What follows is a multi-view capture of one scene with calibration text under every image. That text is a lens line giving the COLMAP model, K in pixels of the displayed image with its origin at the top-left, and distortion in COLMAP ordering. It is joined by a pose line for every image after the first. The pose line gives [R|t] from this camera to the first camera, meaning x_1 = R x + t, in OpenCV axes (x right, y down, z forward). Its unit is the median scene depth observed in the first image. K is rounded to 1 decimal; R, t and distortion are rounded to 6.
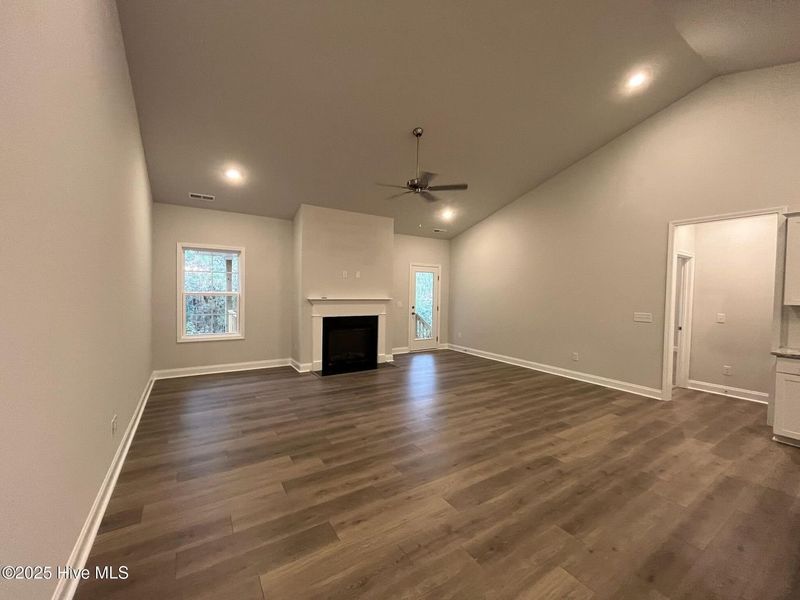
lens RADIAL K [[324.8, 0, 400.0], [0, 324.8, 300.0], [0, 0, 1]] dist [0.000054, -0.000180]
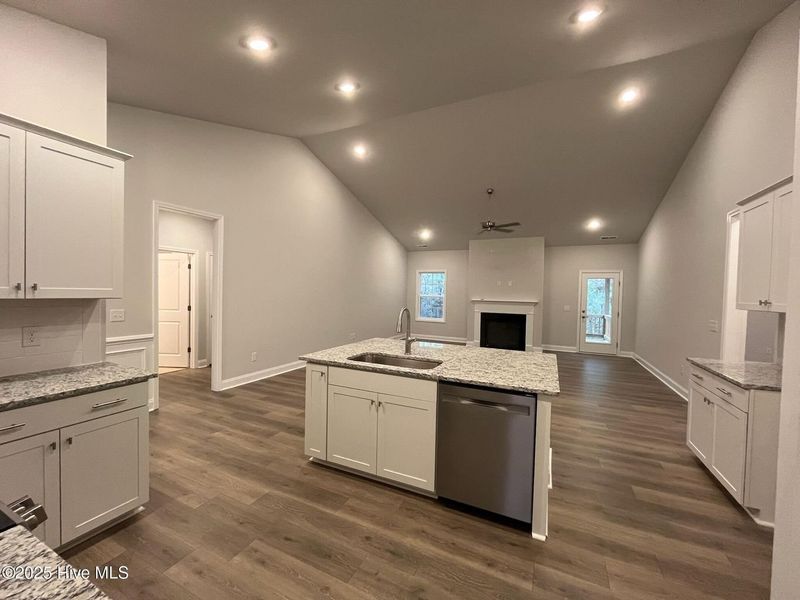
lens RADIAL K [[324.8, 0, 400.0], [0, 324.8, 300.0], [0, 0, 1]] dist [0.000054, -0.000180]
pose [[0.529320, 0.016411, -0.848264, 0.866947], [-0.037080, 0.999305, -0.003805, 0.015227], [0.847612, 0.033468, 0.529561, -0.122881]]
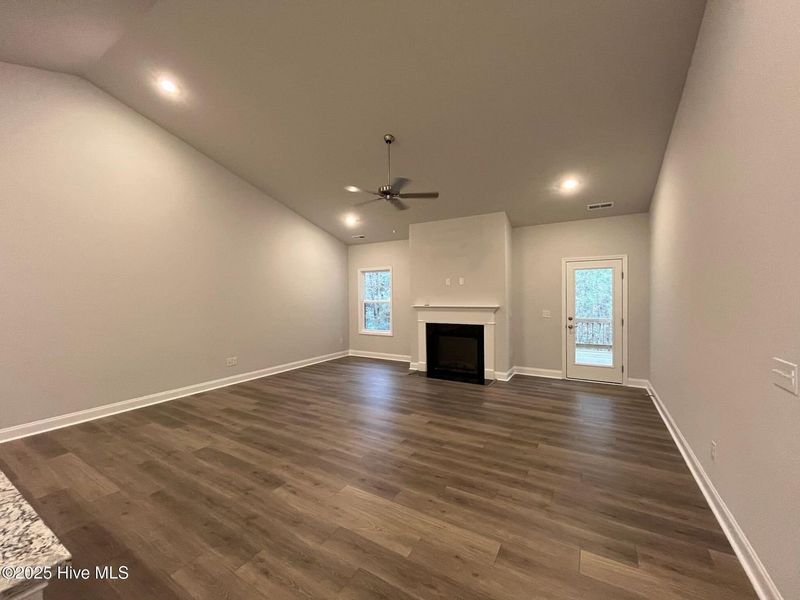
lens RADIAL K [[324.8, 0, 400.0], [0, 324.8, 300.0], [0, 0, 1]] dist [0.000054, -0.000180]
pose [[0.439911, -0.009110, -0.897995, 0.726409], [-0.008069, 0.999868, -0.014097, -0.008116], [0.898005, 0.013447, 0.439780, 0.453335]]
